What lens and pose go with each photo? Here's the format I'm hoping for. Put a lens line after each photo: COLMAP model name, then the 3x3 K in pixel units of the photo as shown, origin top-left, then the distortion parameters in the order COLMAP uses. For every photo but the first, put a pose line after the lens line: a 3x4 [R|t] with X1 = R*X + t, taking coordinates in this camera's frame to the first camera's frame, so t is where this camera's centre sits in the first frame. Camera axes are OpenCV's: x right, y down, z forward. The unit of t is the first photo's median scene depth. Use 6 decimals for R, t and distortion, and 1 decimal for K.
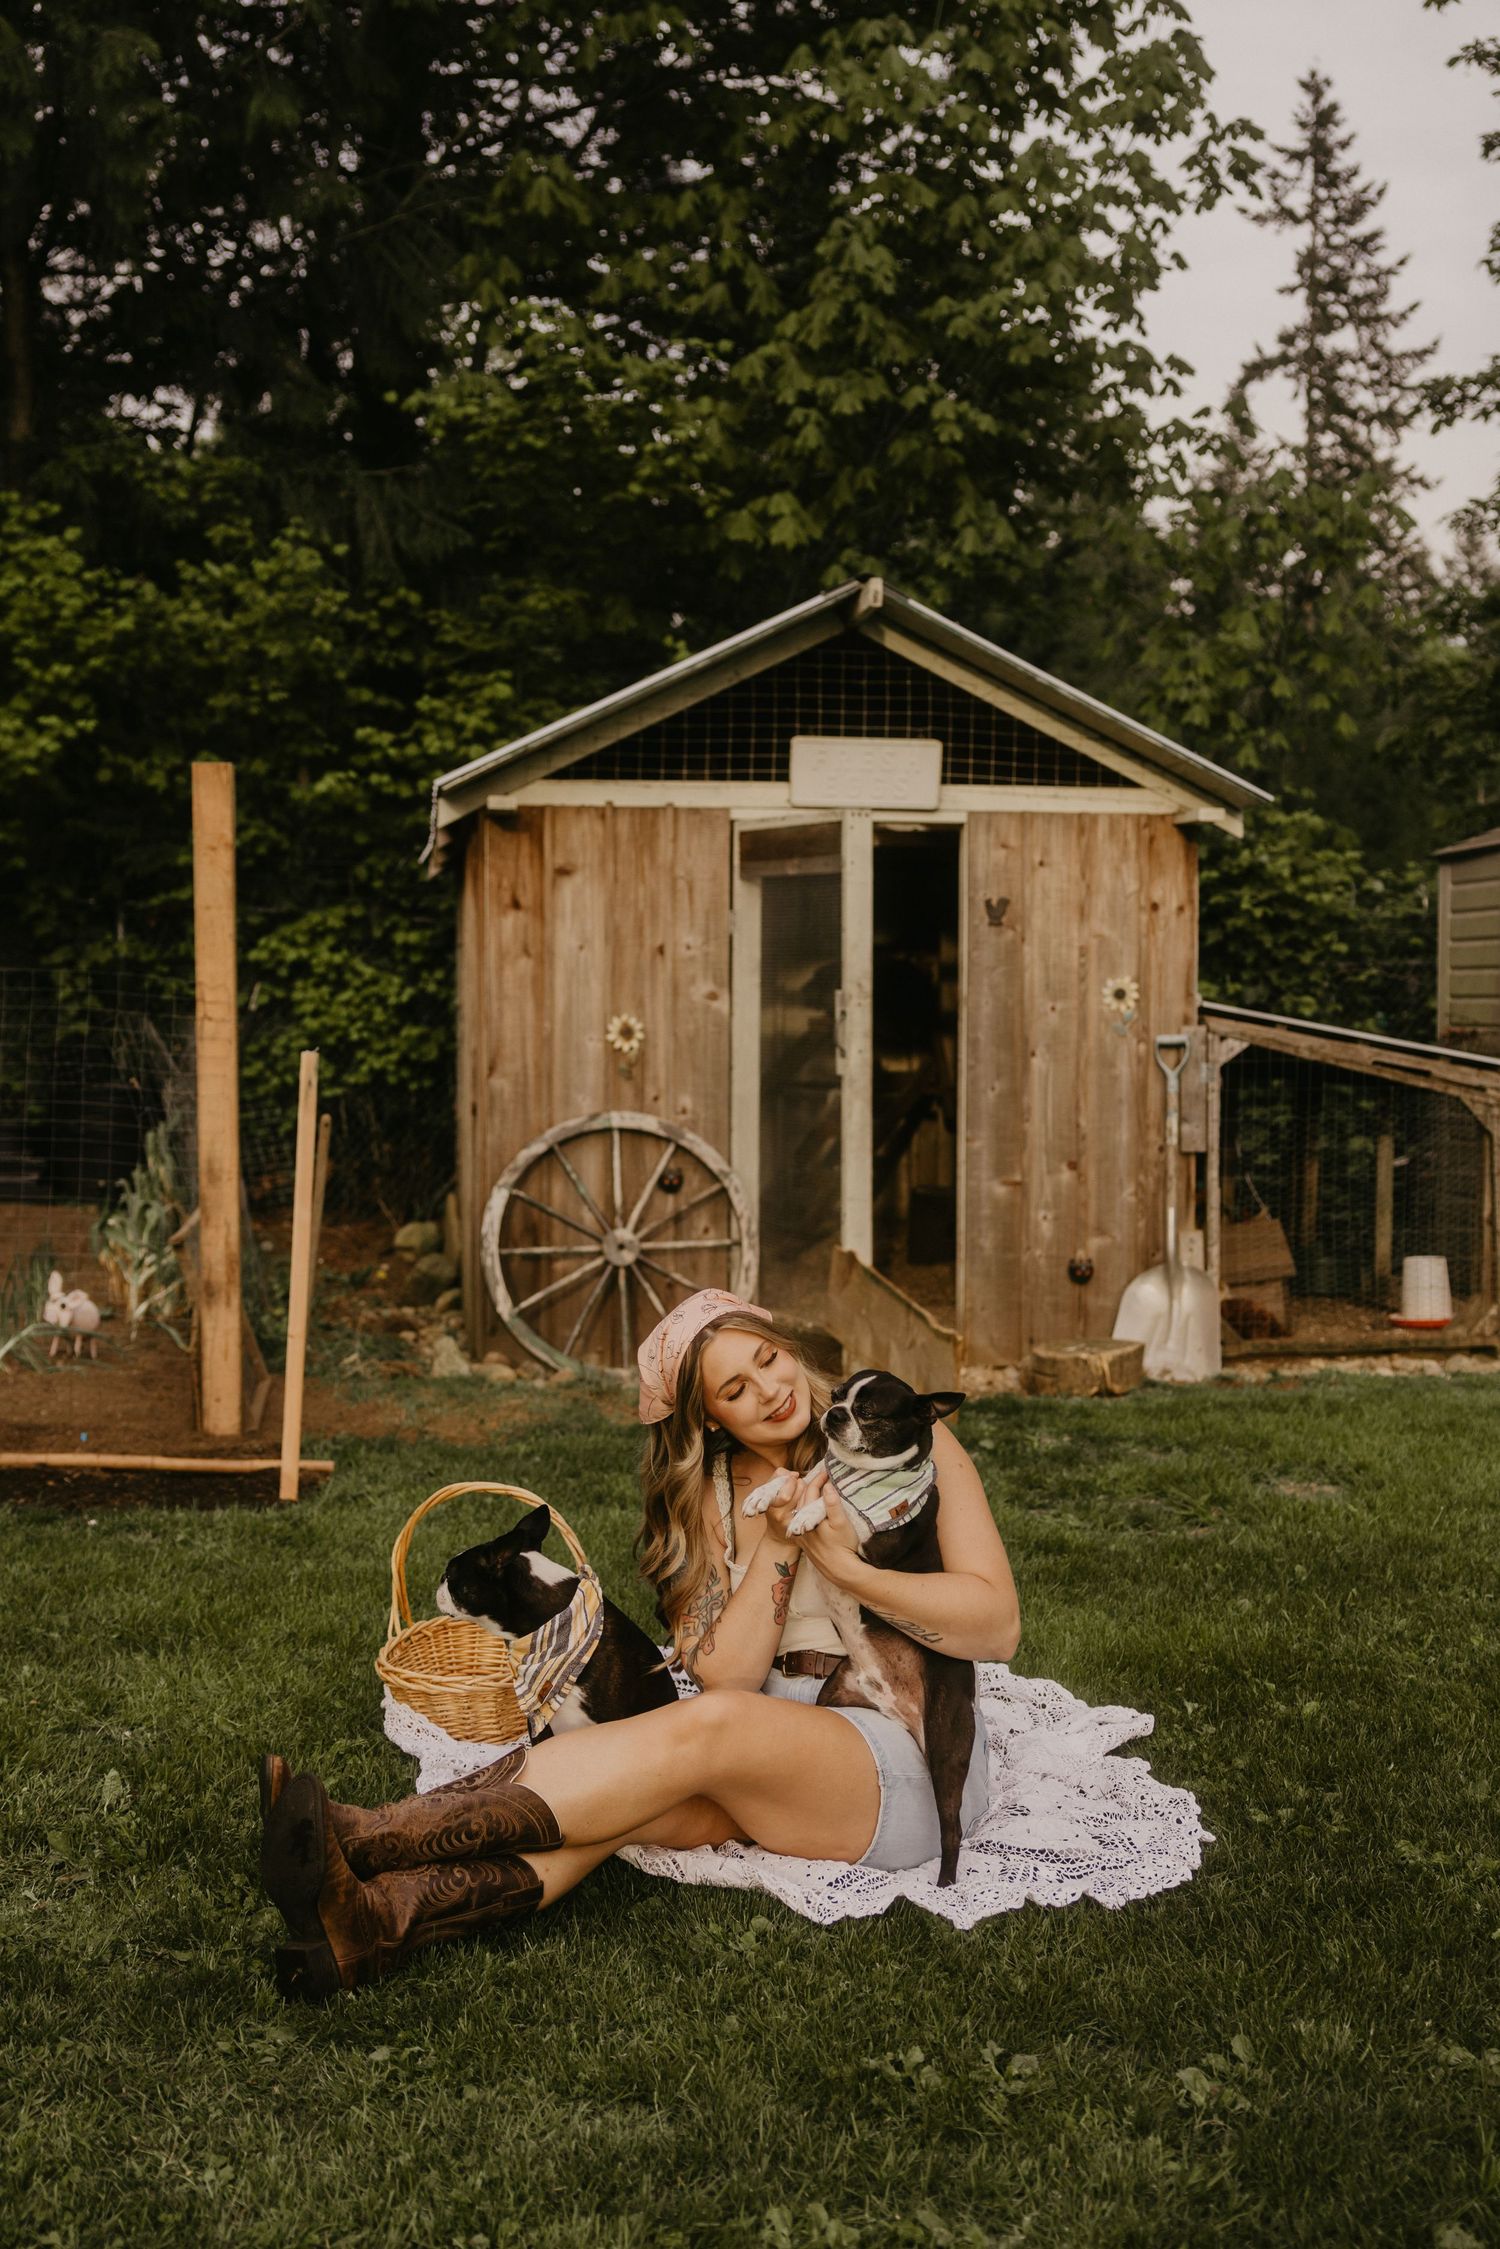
lens RADIAL K [[2445.5, 0, 749.6], [0, 2445.5, 1121.3], [0, 0, 1]] dist [-0.005187, 0.034721]
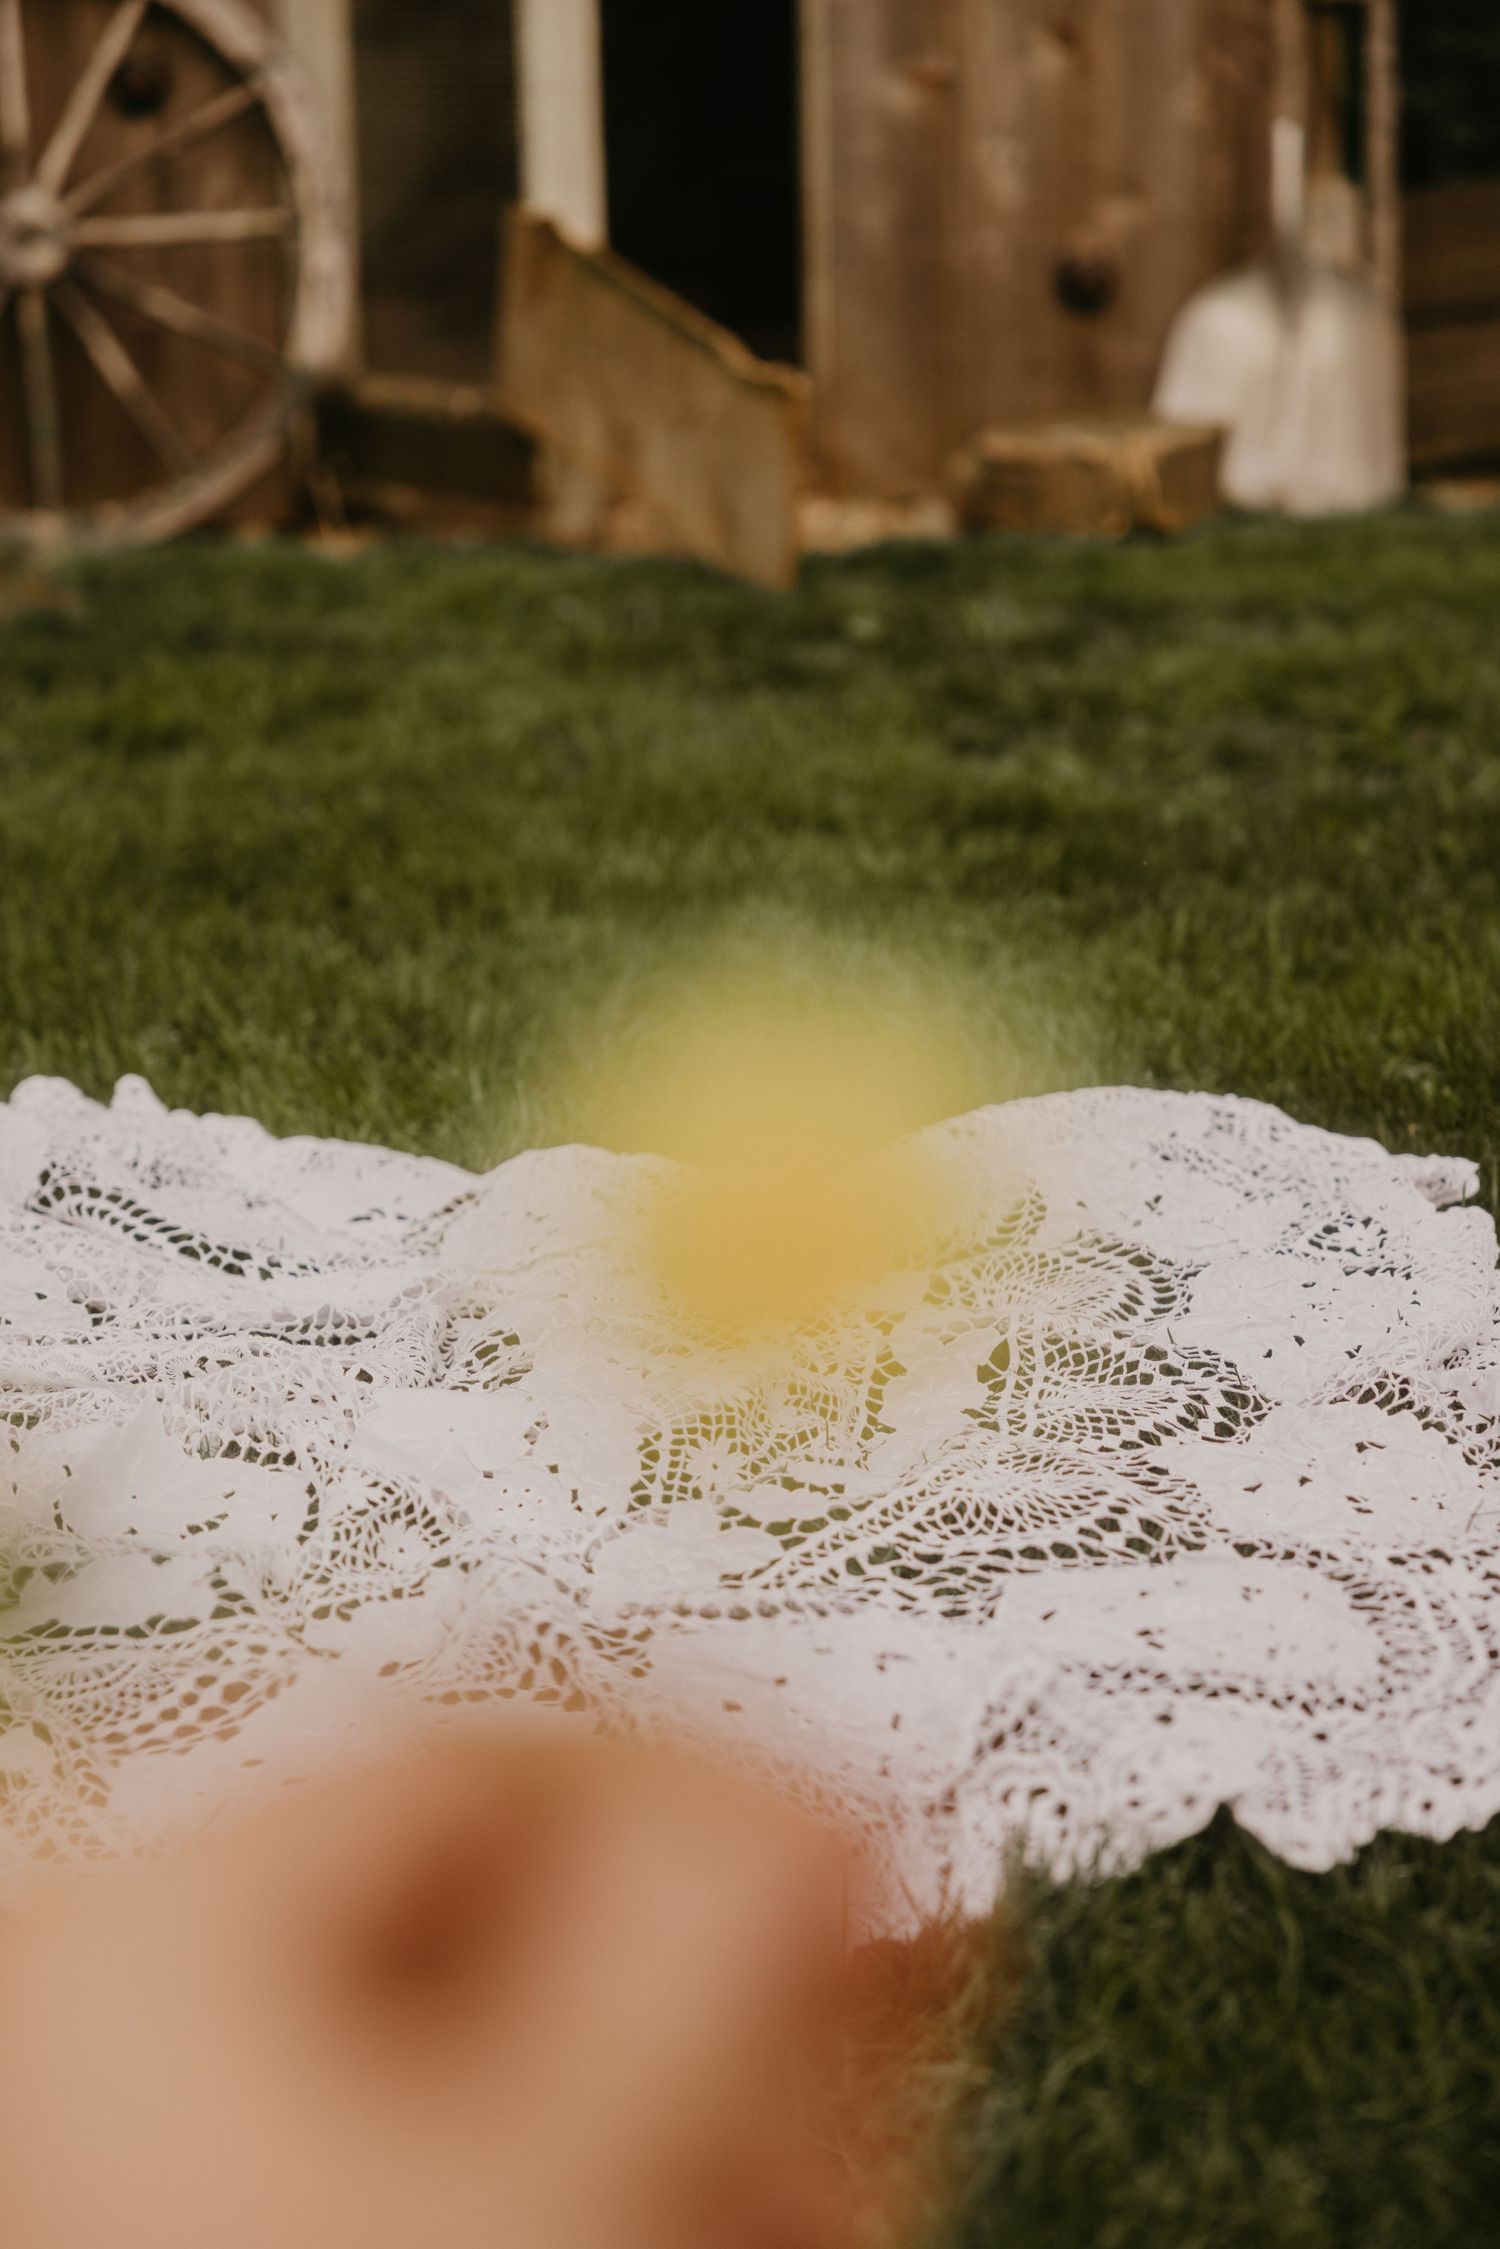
lens RADIAL K [[4286.1, 0, 743.8], [0, 4286.1, 1124.3], [0, 0, 1]] dist [0.049143, -0.234628]
pose [[0.998088, -0.035812, 0.050385, 0.029023], [0.025073, 0.979563, 0.199569, 0.054702], [-0.056502, -0.197924, 0.978587, 0.211509]]
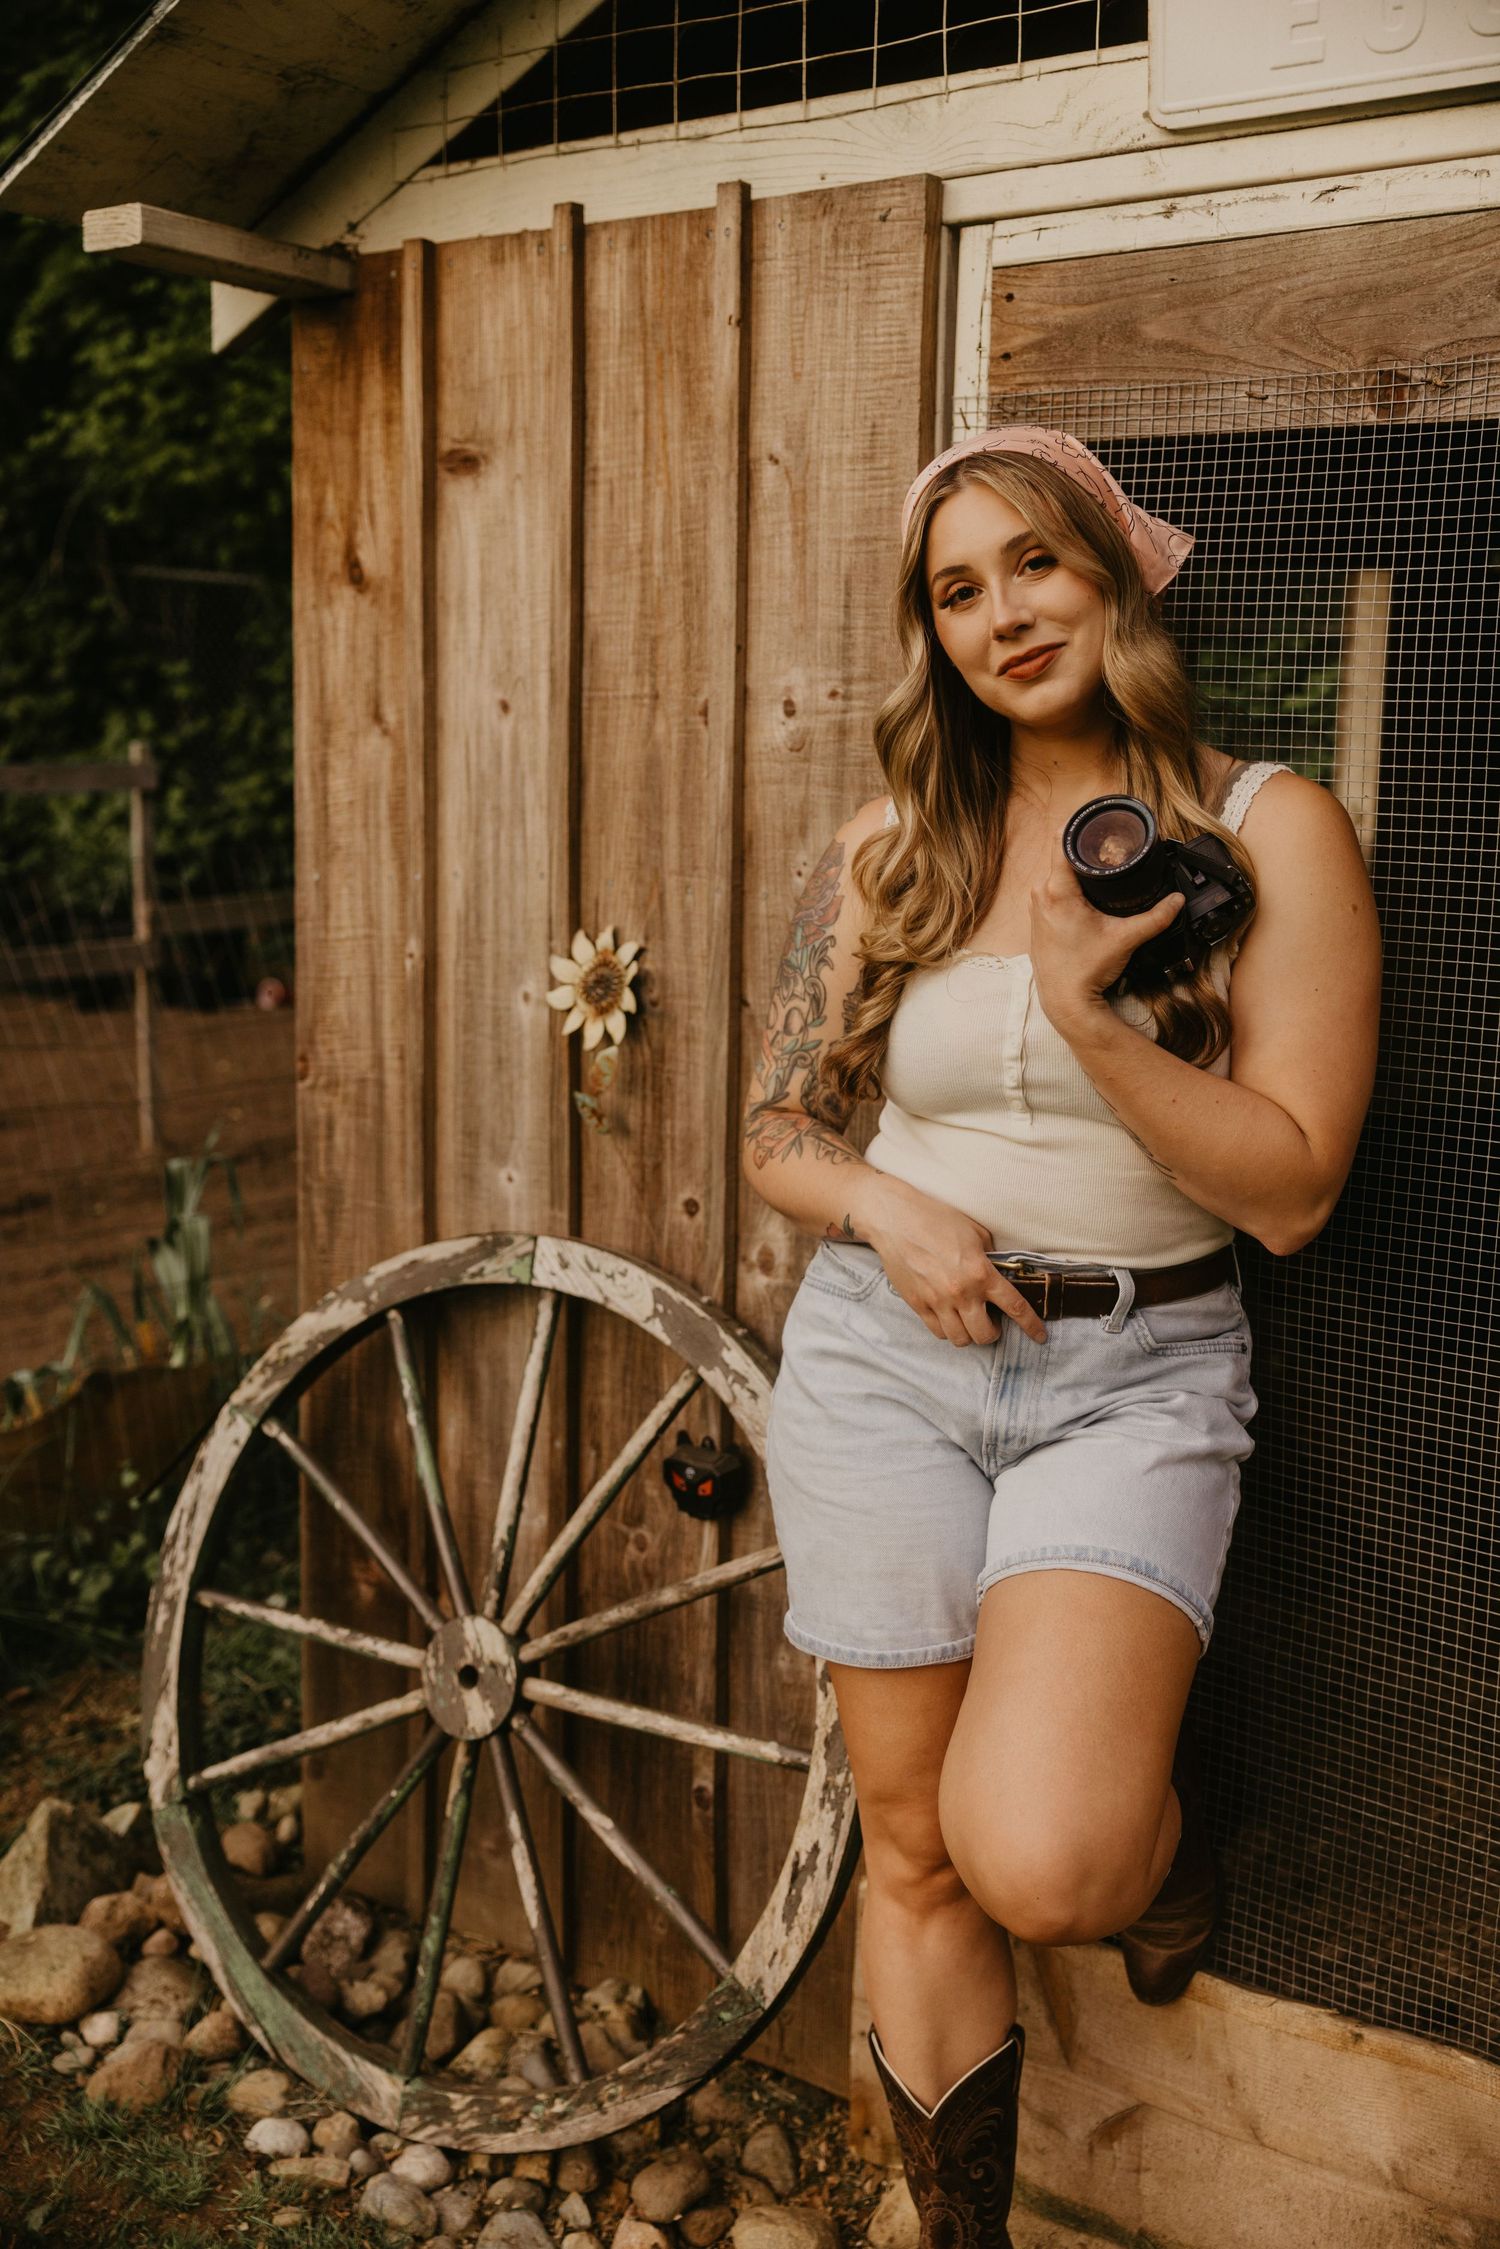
lens RADIAL K [[2234.2, 0, 747.5], [0, 2234.2, 1124.6], [0, 0, 1]] dist [0.004302, 0.004530]
pose [[0.735806, 0.130120, -0.664574, 0.149679], [-0.048248, 0.988945, 0.140211, -0.058537], [0.675471, -0.071104, 0.733950, 0.789410]]
